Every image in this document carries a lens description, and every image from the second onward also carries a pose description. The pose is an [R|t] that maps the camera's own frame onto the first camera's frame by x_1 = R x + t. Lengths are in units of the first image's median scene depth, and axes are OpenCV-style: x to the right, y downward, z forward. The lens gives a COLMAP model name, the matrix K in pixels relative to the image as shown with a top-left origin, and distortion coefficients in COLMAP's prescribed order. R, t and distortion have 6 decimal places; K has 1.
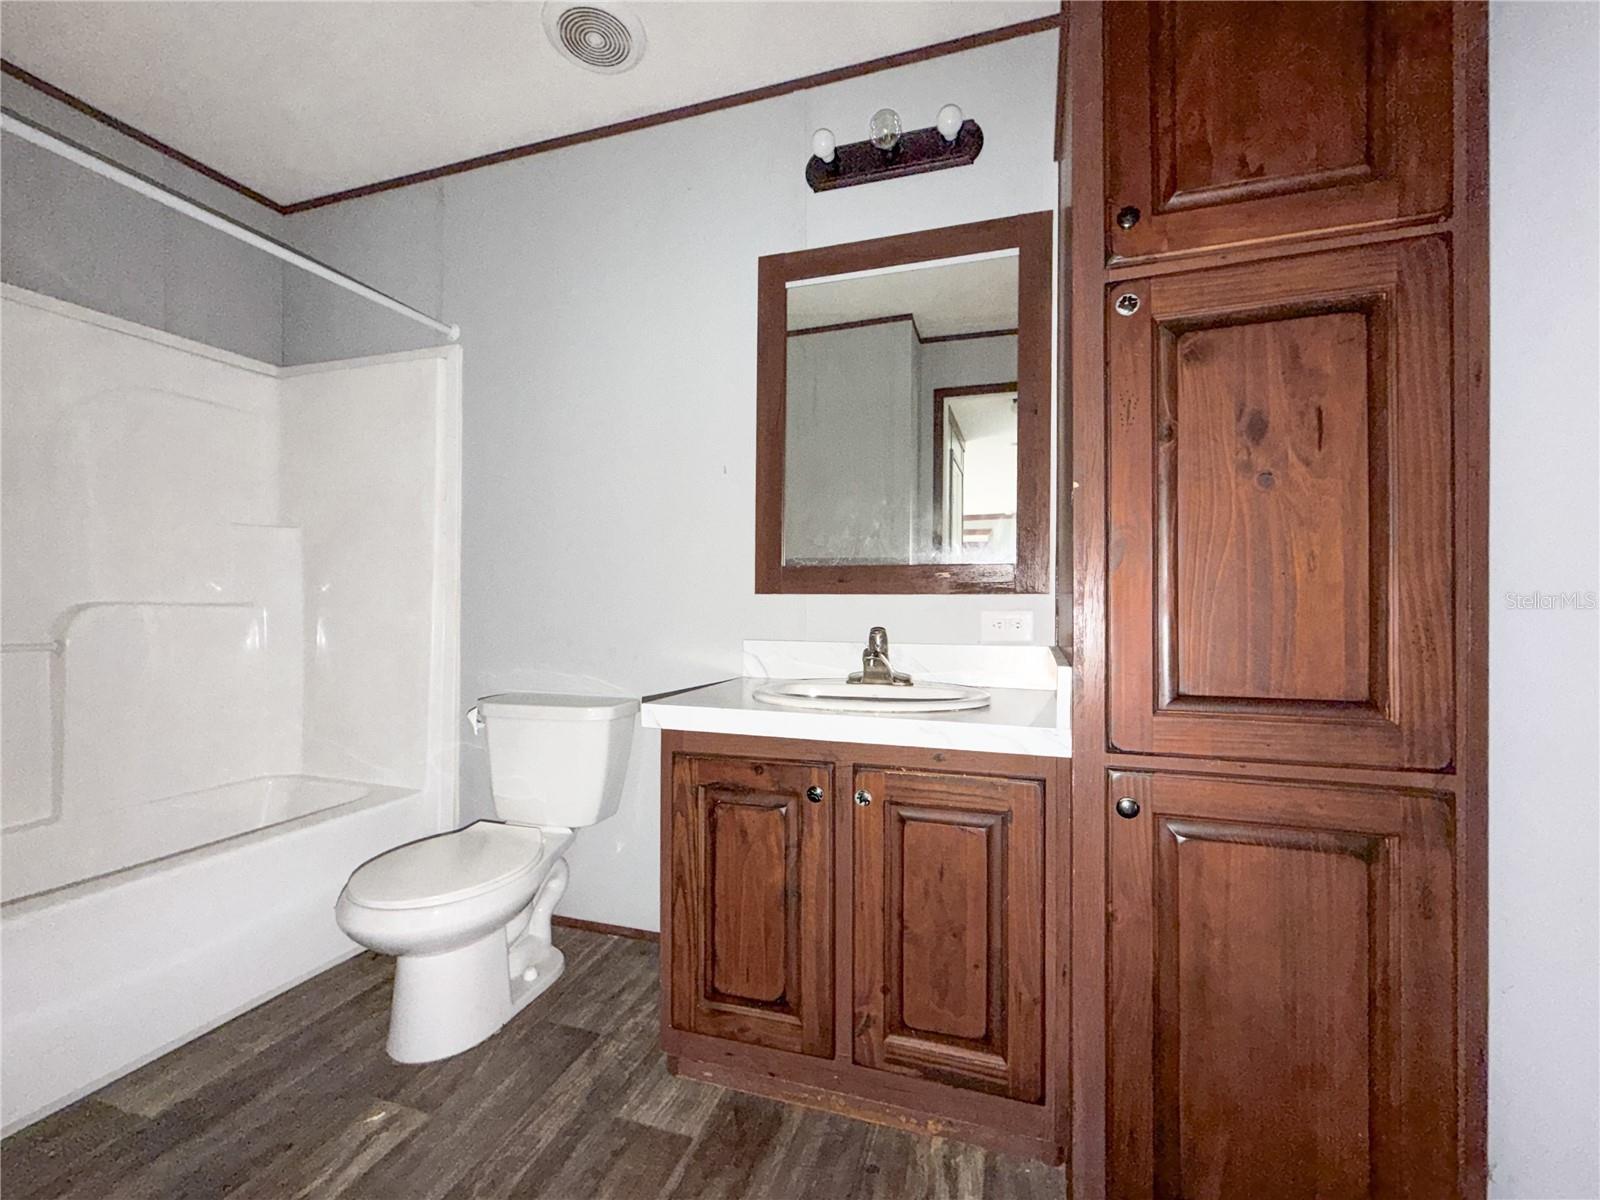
lens RADIAL K [[665.8, 0, 806.4], [0, 665.8, 606.0], [0, 0, 1]] dist [0.000007, -0.000151]
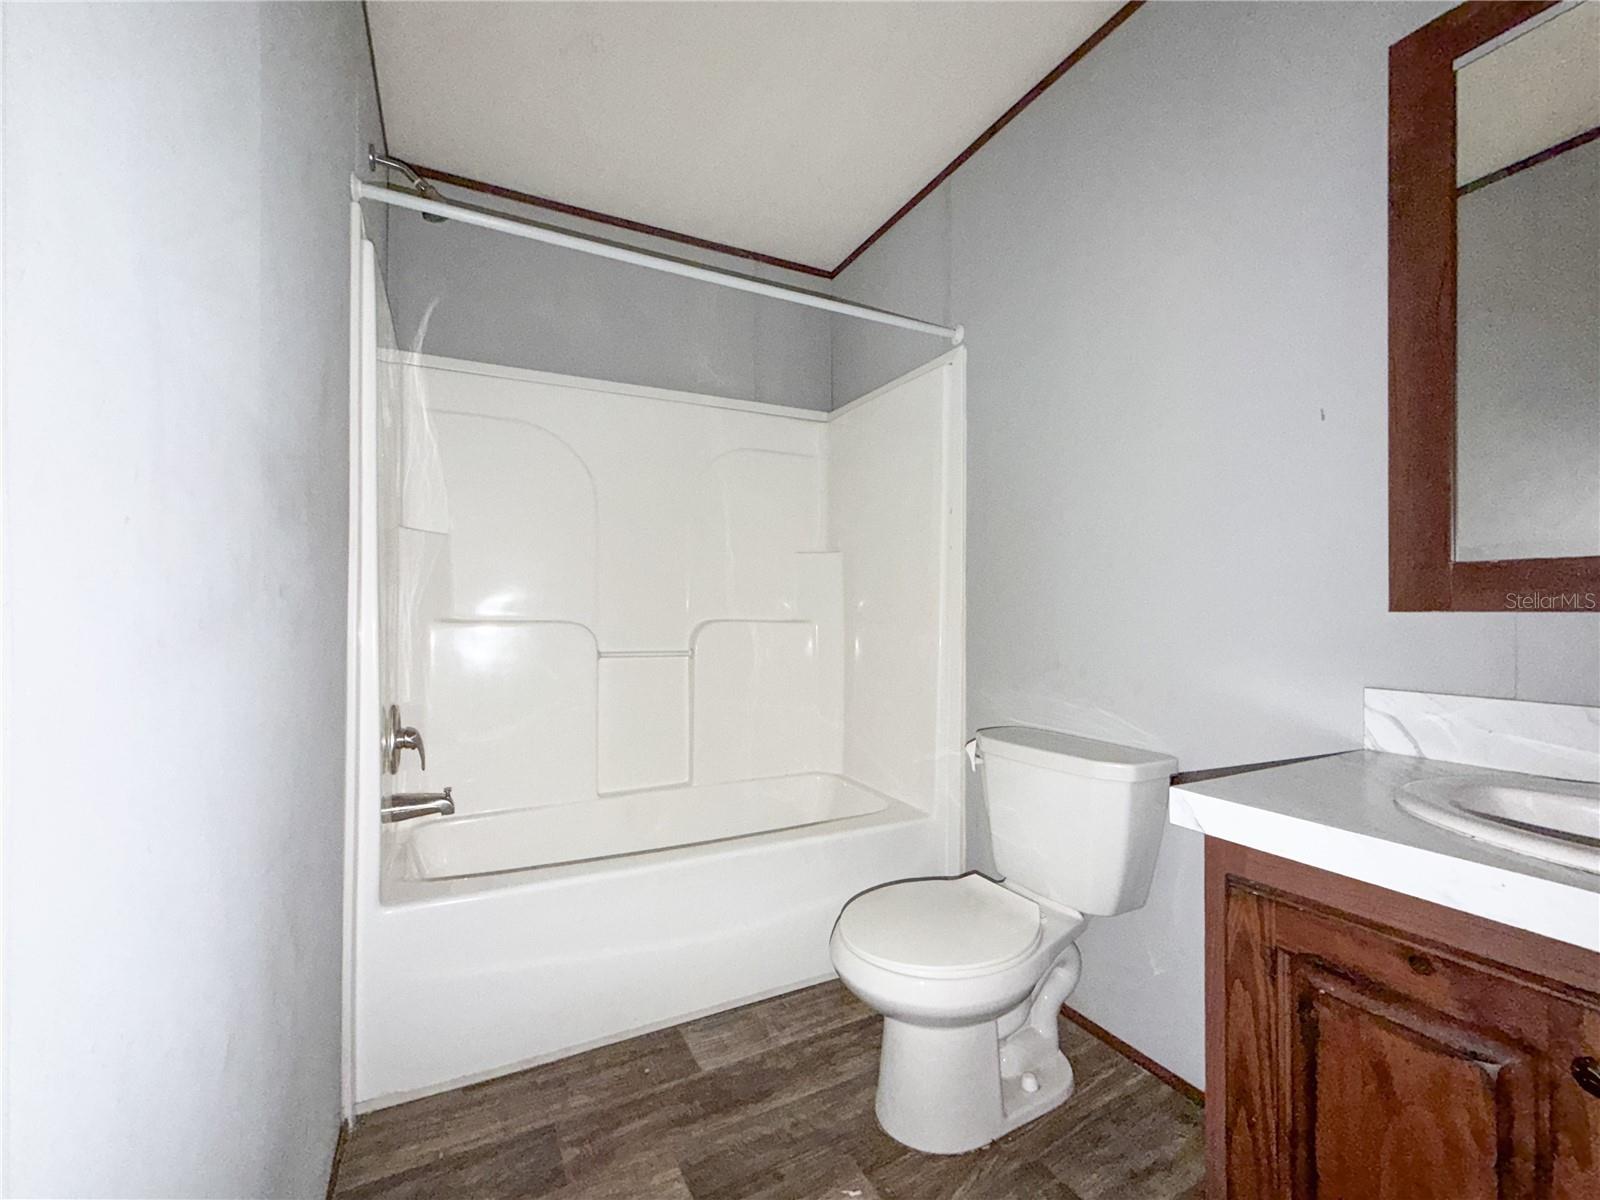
lens RADIAL K [[665.8, 0, 806.4], [0, 665.8, 606.0], [0, 0, 1]] dist [0.000007, -0.000151]
pose [[0.715229, -0.010915, -0.698805, -0.037337], [0.000949, 0.999892, -0.014646, -0.015899], [0.698890, 0.009812, 0.715162, 0.235052]]
